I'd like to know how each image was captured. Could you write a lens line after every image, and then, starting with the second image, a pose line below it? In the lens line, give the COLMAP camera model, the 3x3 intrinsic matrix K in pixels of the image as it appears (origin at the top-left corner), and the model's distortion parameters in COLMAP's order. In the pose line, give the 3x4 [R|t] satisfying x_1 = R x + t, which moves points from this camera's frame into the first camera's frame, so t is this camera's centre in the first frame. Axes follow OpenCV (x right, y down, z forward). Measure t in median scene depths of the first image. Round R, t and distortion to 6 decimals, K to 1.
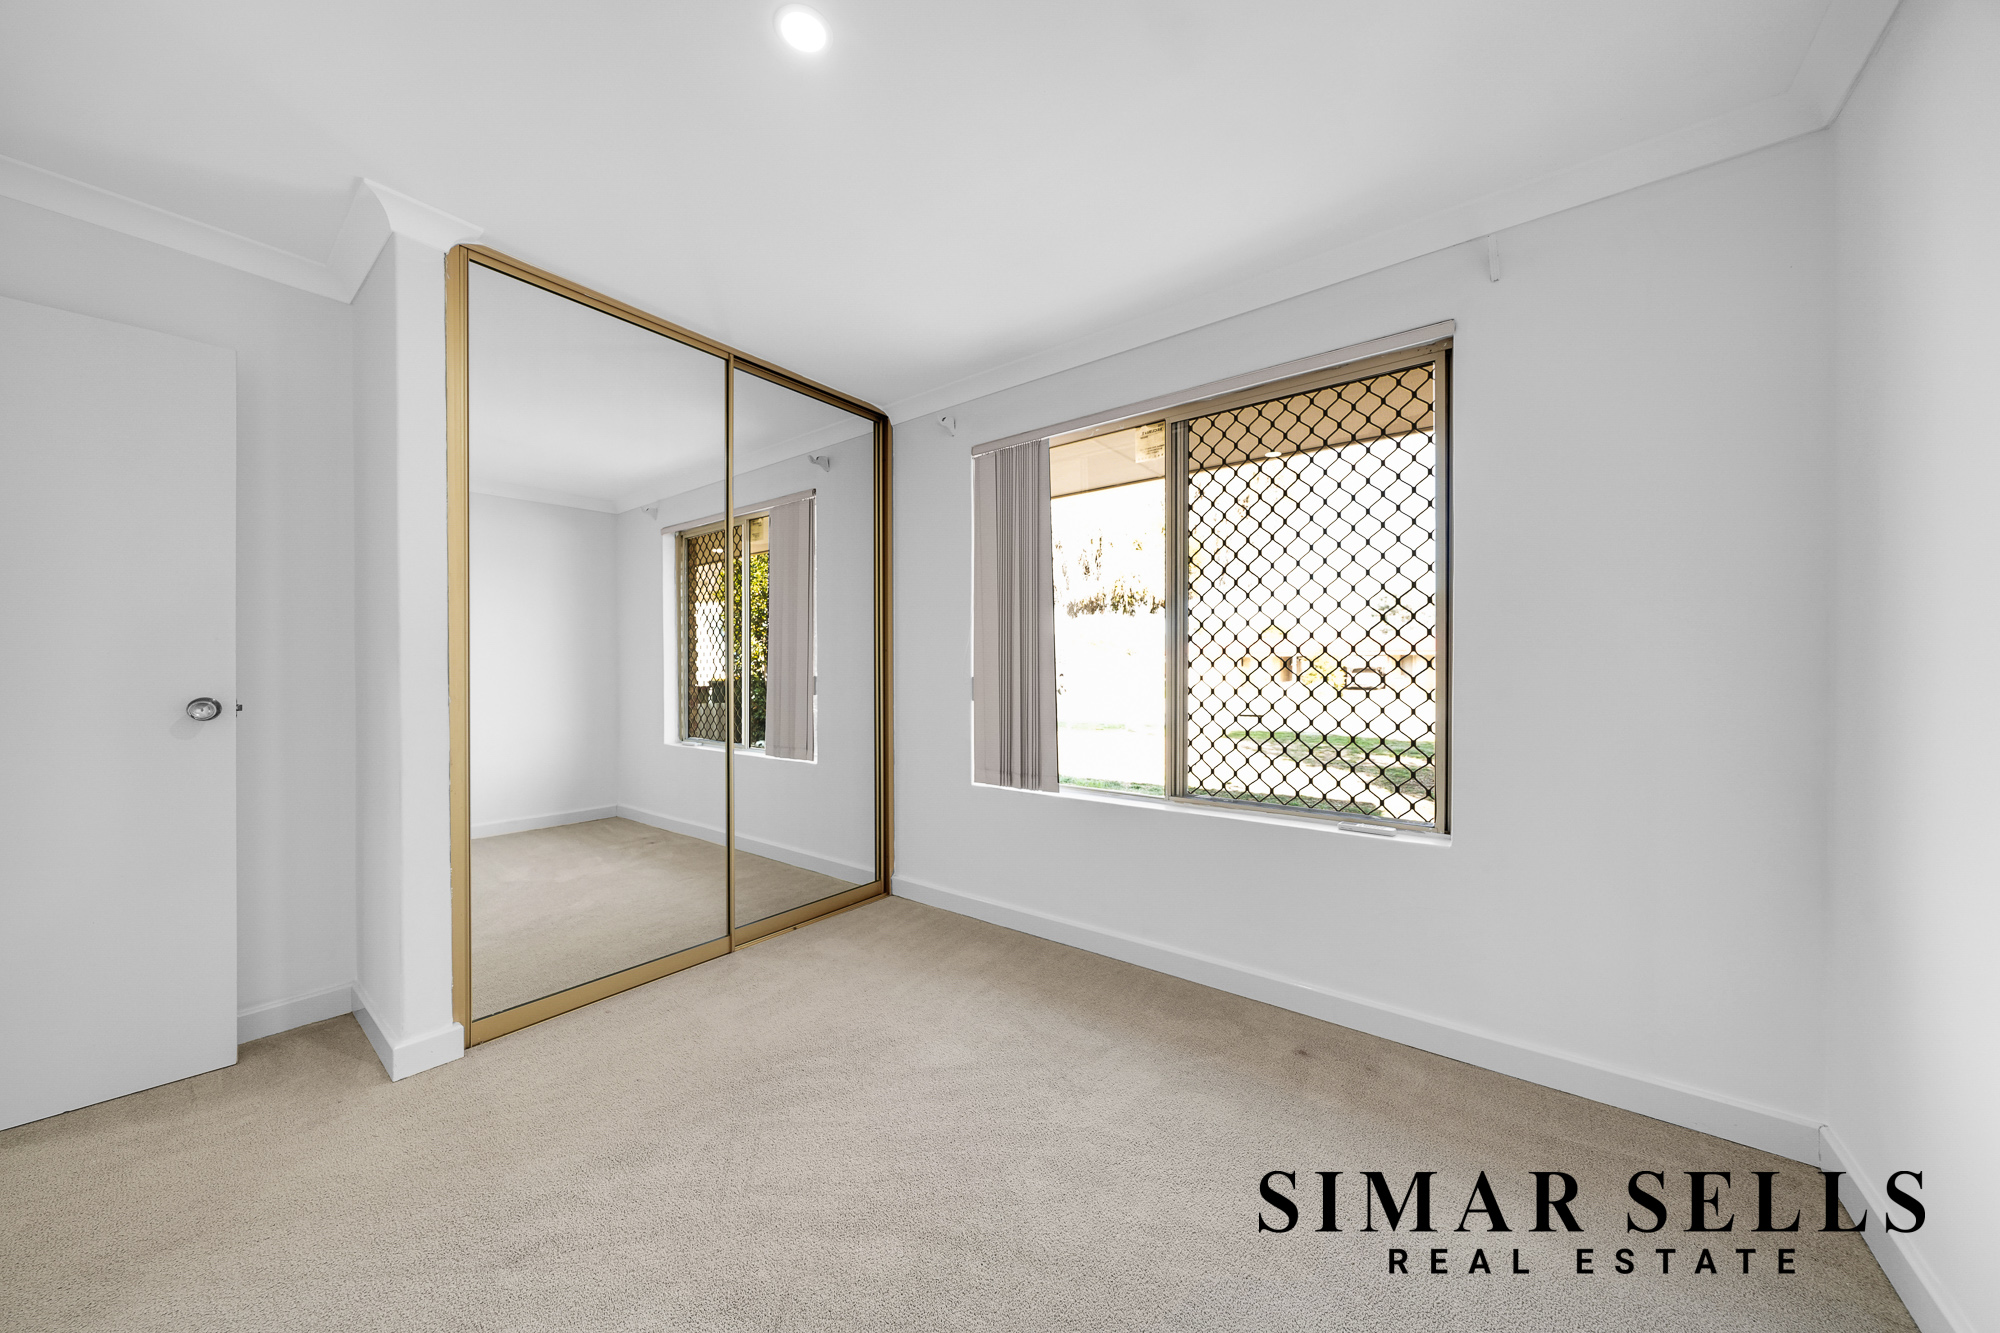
lens RADIAL K [[671.5, 0, 999.7], [0, 671.5, 675.3], [0, 0, 1]] dist [0.001645, 0.000090]
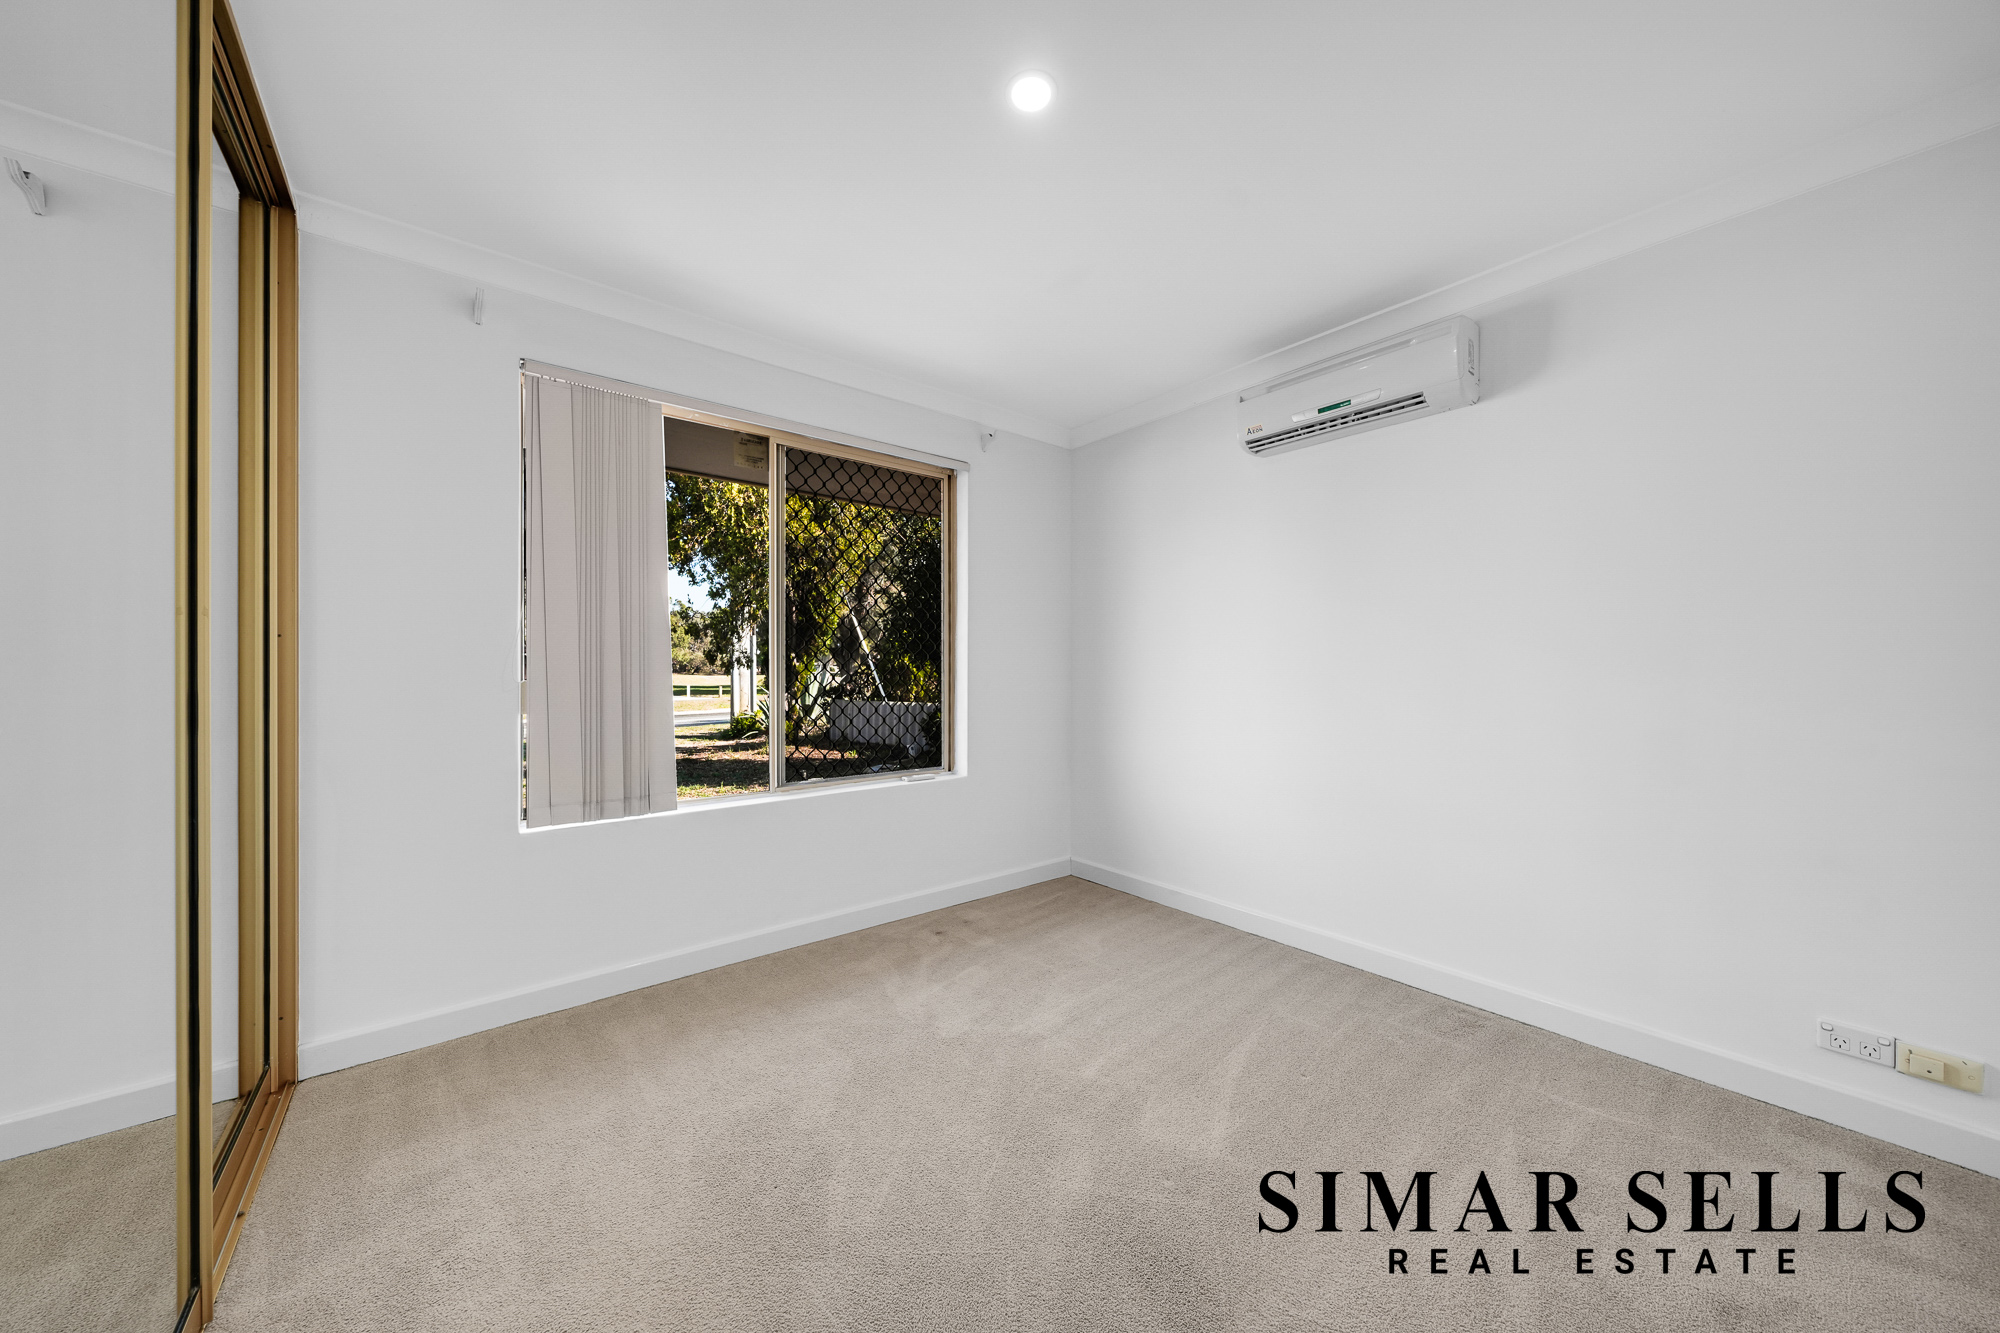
lens RADIAL K [[671.5, 0, 997.3], [0, 671.5, 665.6], [0, 0, 1]] dist [0.001645, 0.000090]
pose [[0.237129, 0.003136, 0.971473, -0.663880], [0.004484, 0.999981, -0.004323, -0.009477], [-0.971468, 0.005381, 0.237110, 0.372375]]
